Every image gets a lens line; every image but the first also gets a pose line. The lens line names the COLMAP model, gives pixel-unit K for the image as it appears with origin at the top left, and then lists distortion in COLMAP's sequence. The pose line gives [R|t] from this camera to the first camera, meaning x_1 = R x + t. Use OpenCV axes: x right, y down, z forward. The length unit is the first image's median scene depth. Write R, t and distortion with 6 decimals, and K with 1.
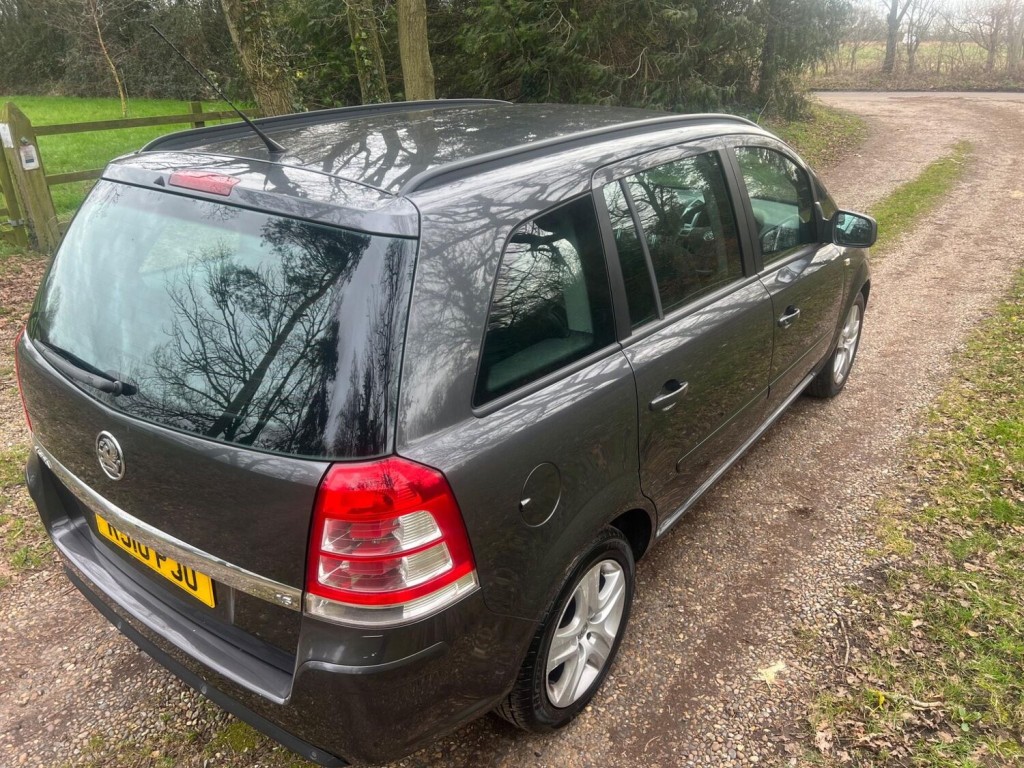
lens RADIAL K [[766.8, 0, 526.5], [0, 766.8, 382.3], [0, 0, 1]] dist [0.050955, -0.057966]
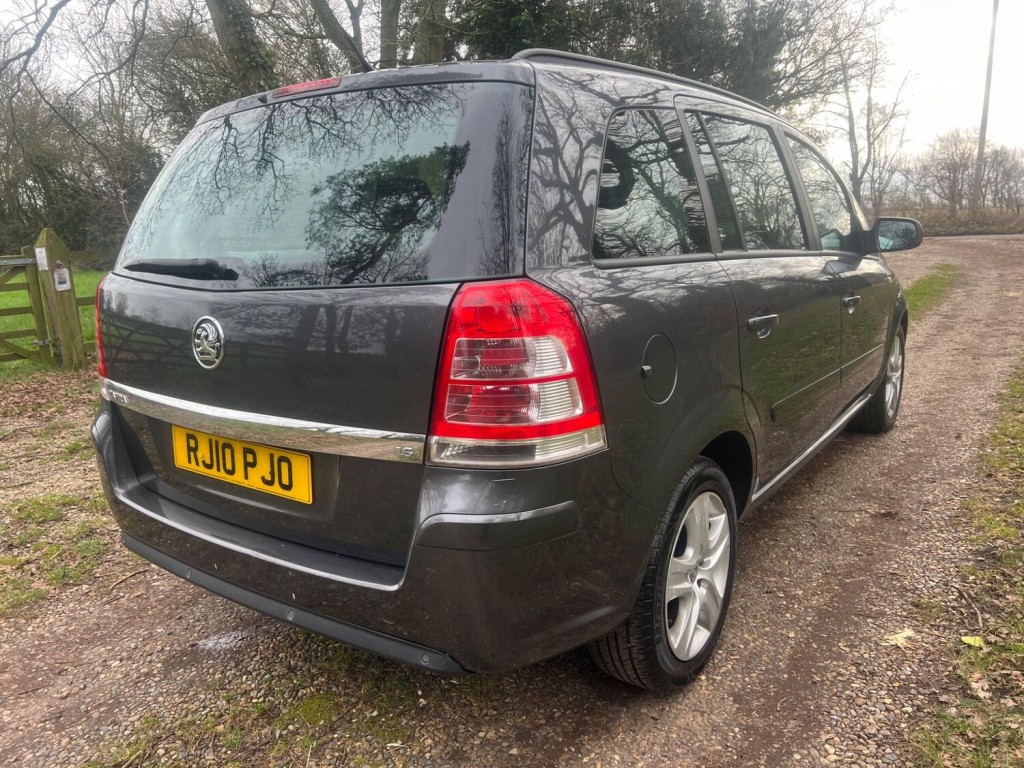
lens RADIAL K [[766.1, 0, 512.0], [0, 766.1, 384.0], [0, 0, 1]] dist [0.052543, -0.056094]
pose [[0.999340, -0.036217, -0.002912, -0.119281], [0.034755, 0.976205, -0.214048, 0.268720], [0.010595, 0.213805, 0.976819, 0.061046]]
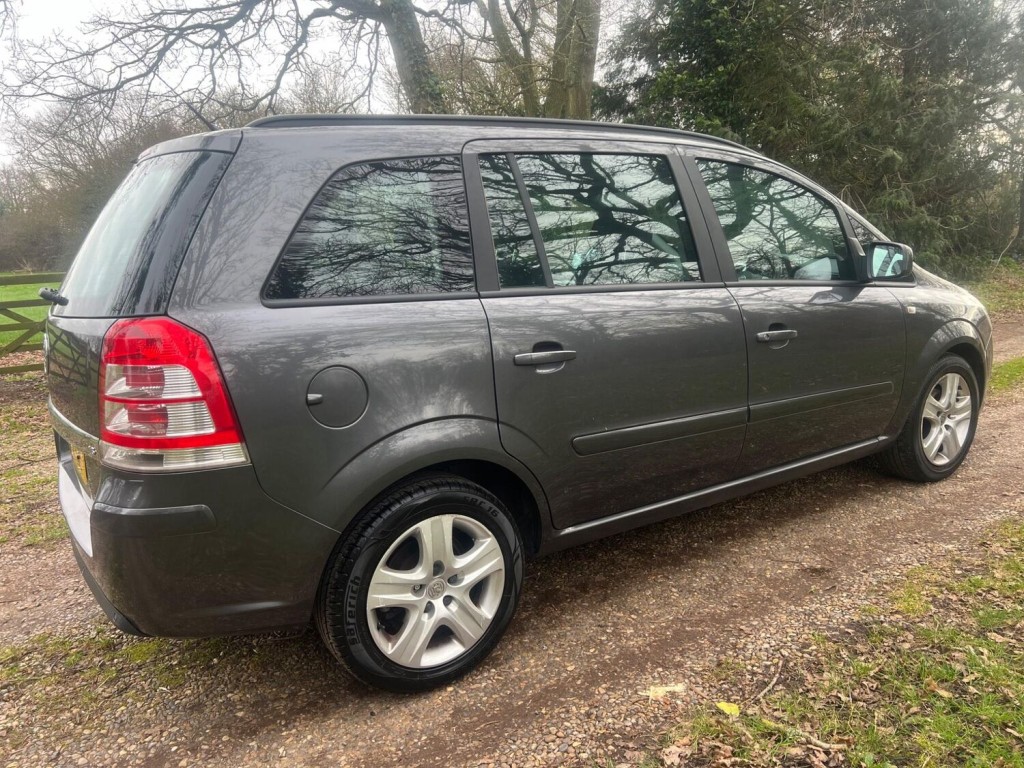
lens RADIAL K [[766.4, 0, 516.1], [0, 766.4, 382.6], [0, 0, 1]] dist [0.092207, -0.140395]
pose [[0.937879, 0.026387, -0.345958, 0.459126], [-0.102963, 0.973355, -0.204888, 0.237973], [0.331333, 0.227781, 0.915606, 0.076365]]
